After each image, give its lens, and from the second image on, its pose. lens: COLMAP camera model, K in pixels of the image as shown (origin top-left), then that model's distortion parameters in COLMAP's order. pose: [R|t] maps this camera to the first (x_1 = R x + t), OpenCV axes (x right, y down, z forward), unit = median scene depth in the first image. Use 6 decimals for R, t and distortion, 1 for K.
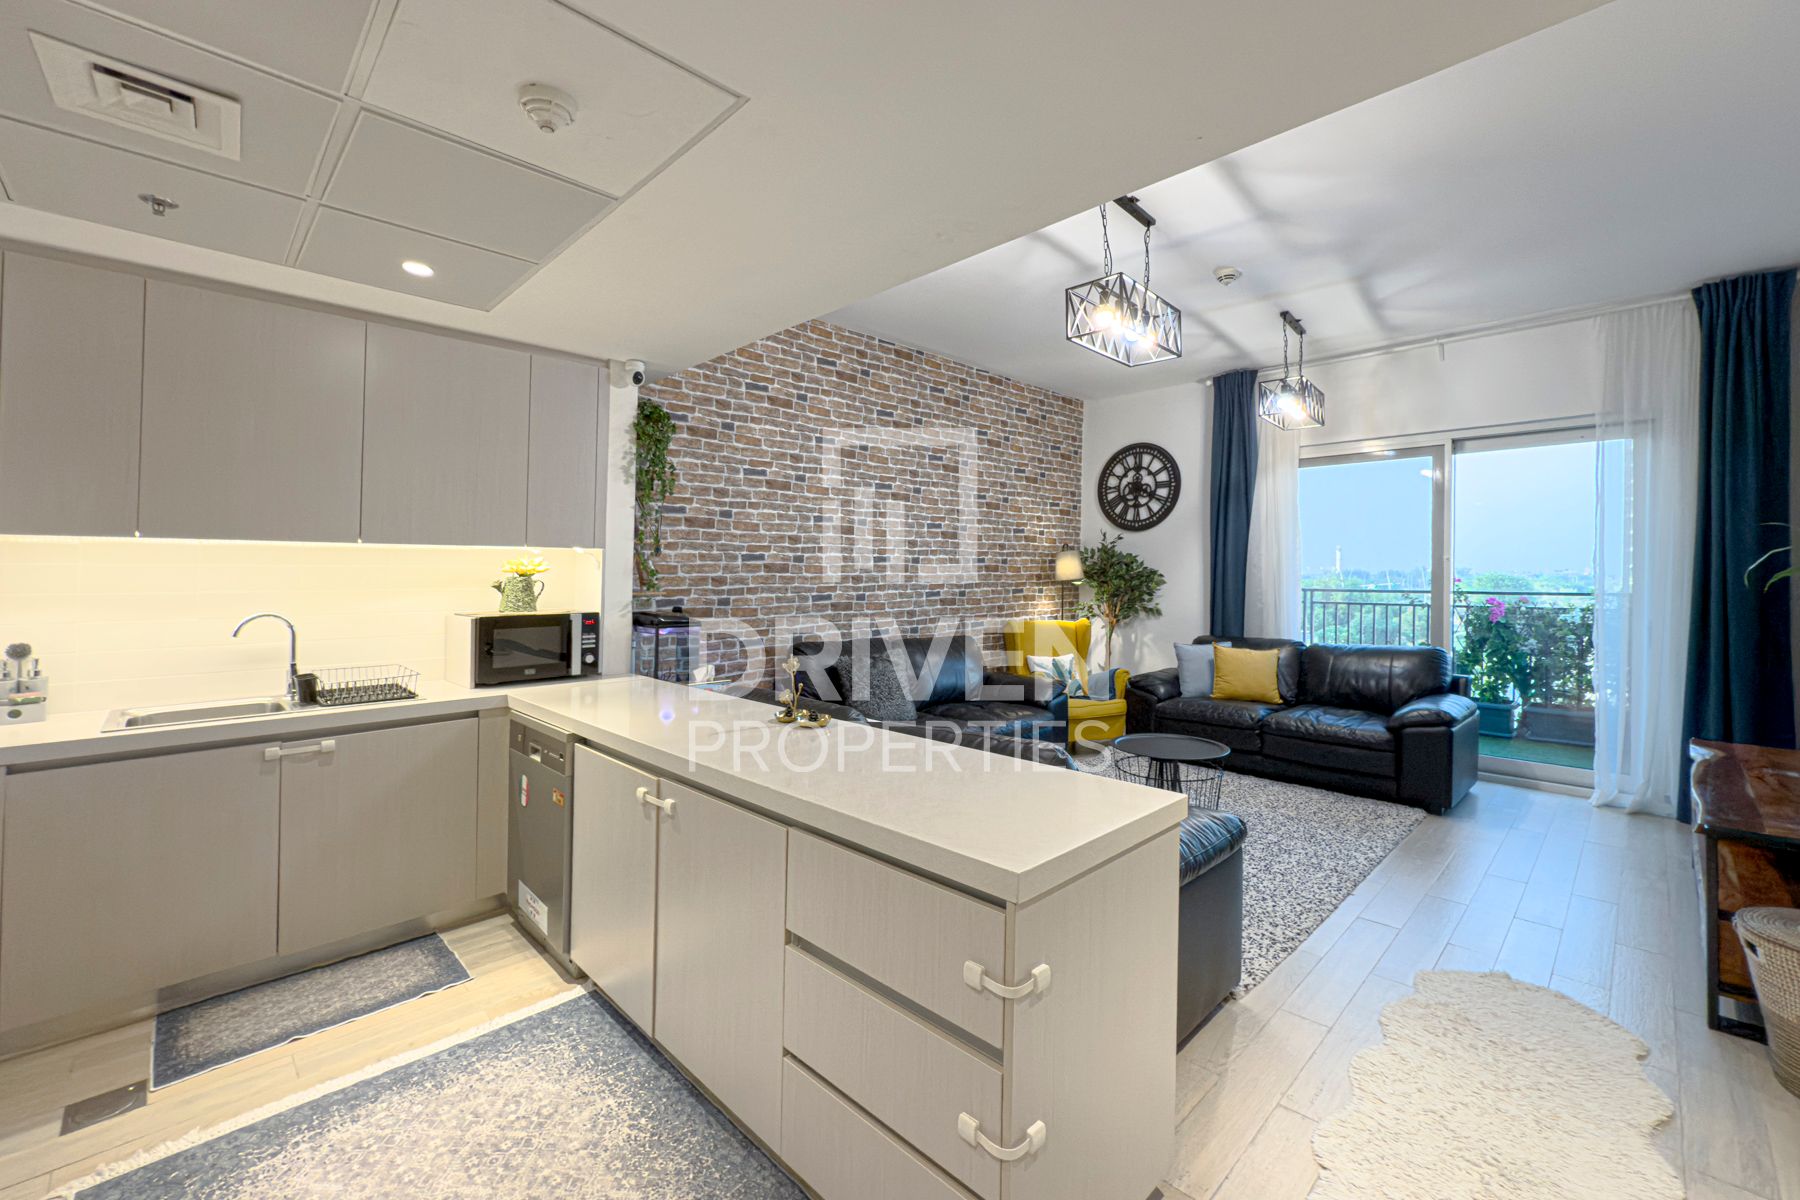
lens RADIAL K [[722.4, 0, 881.4], [0, 722.4, 571.3], [0, 0, 1]] dist [-0.010761, -0.000745]
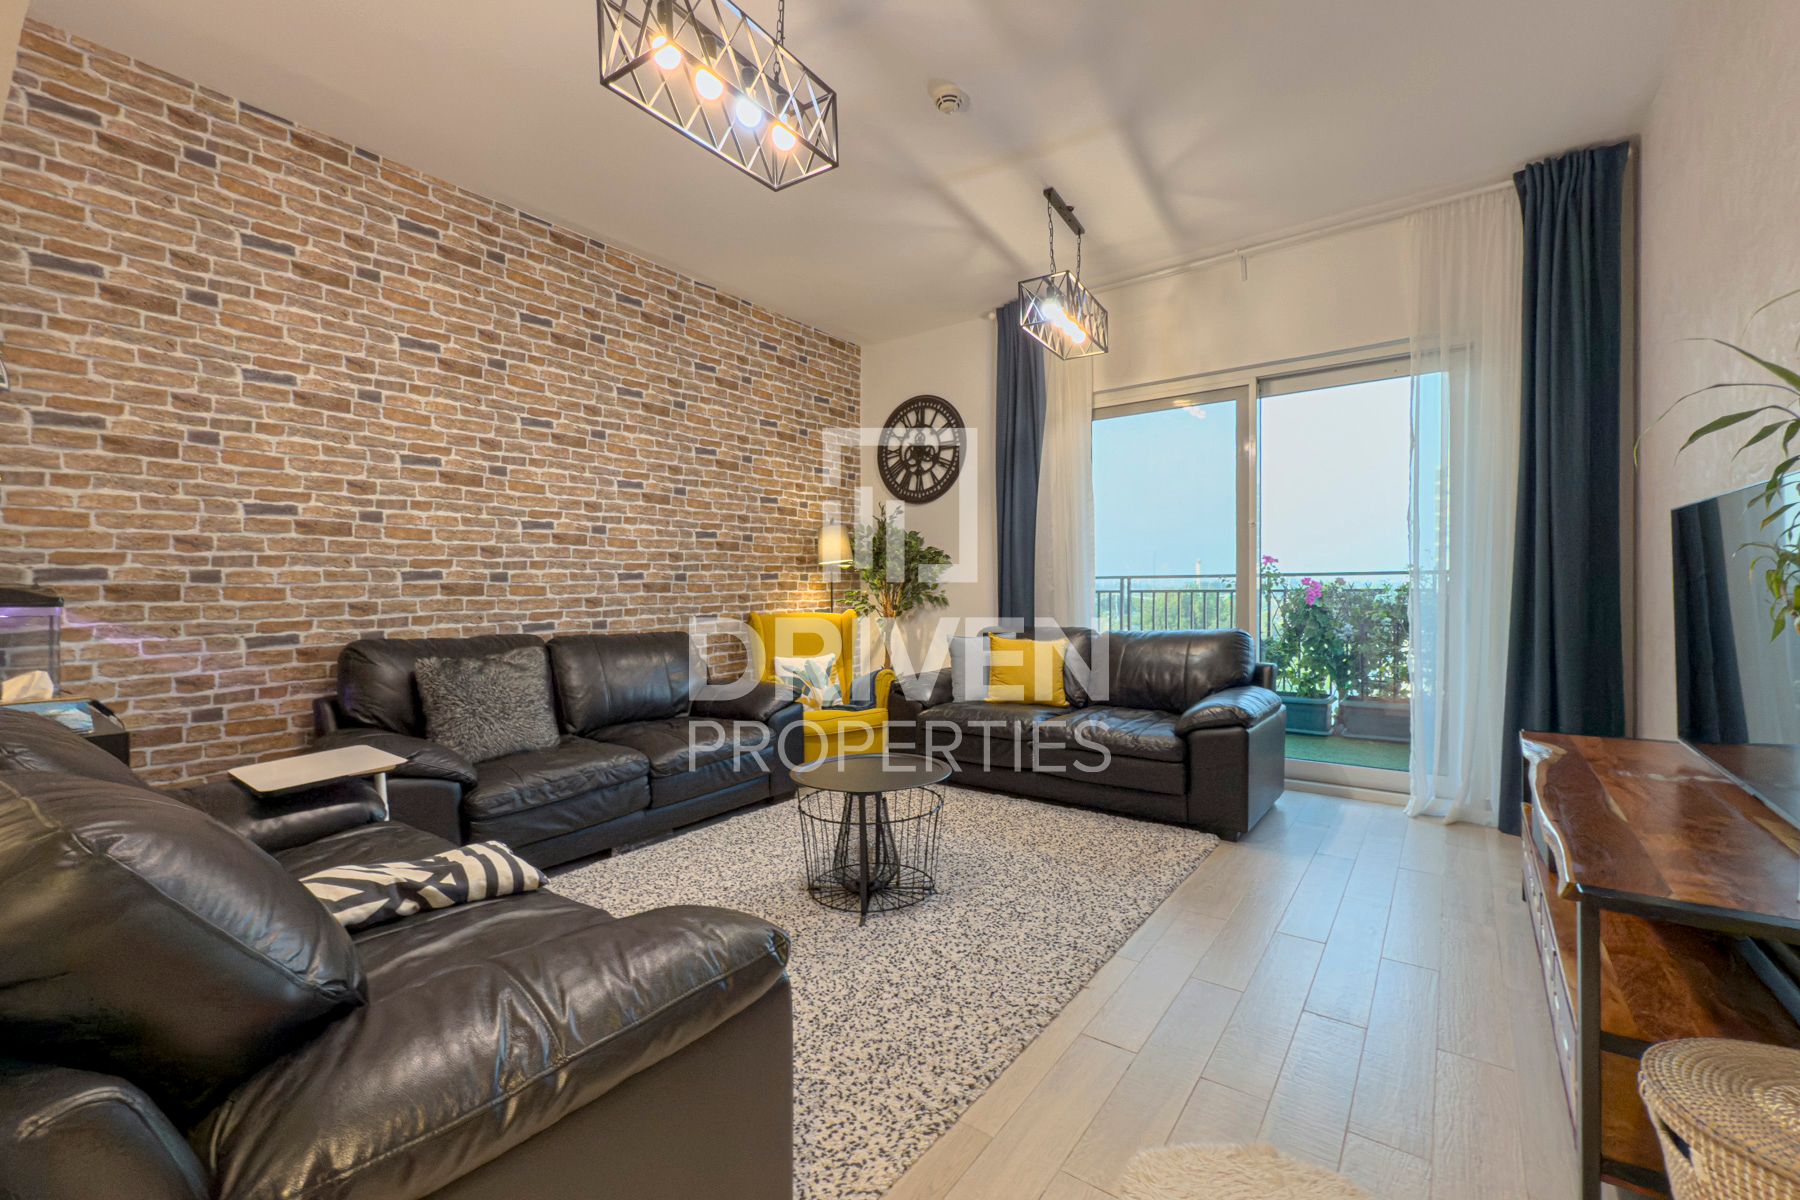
lens RADIAL K [[722.4, 0, 901.9], [0, 722.4, 598.3], [0, 0, 1]] dist [-0.010761, -0.000745]
pose [[0.985936, -0.012253, 0.166675, 0.253459], [0.010412, 0.999875, 0.011913, 0.054565], [-0.166800, -0.010010, 0.985940, 0.250982]]
